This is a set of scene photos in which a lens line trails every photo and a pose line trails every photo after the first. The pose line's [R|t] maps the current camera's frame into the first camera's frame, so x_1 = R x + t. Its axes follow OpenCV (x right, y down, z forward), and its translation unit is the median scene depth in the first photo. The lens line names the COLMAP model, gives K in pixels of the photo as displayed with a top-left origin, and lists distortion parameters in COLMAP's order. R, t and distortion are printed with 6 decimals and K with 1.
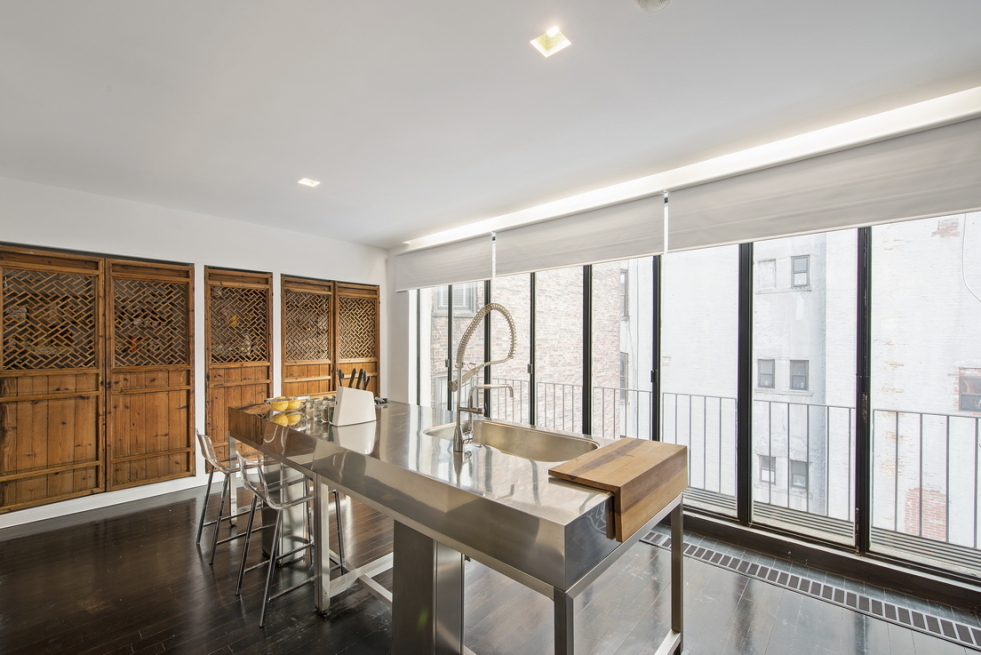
lens RADIAL K [[406.6, 0, 520.6], [0, 406.6, 356.0], [0, 0, 1]] dist [-0.011436, -0.000228]
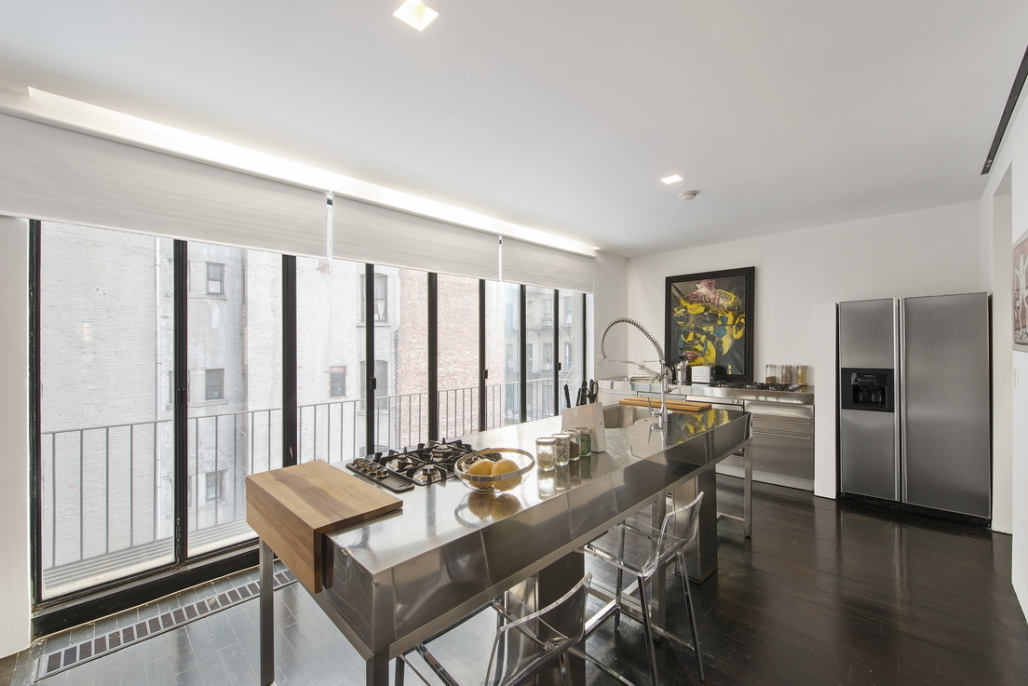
lens RADIAL K [[410.9, 0, 508.7], [0, 410.9, 344.3], [0, 0, 1]] dist [-0.000155, -0.000149]
pose [[0.095418, 0.004796, 0.995426, -0.236002], [0.048070, 0.998800, -0.009420, -0.006400], [-0.994276, 0.048749, 0.095073, 0.201338]]
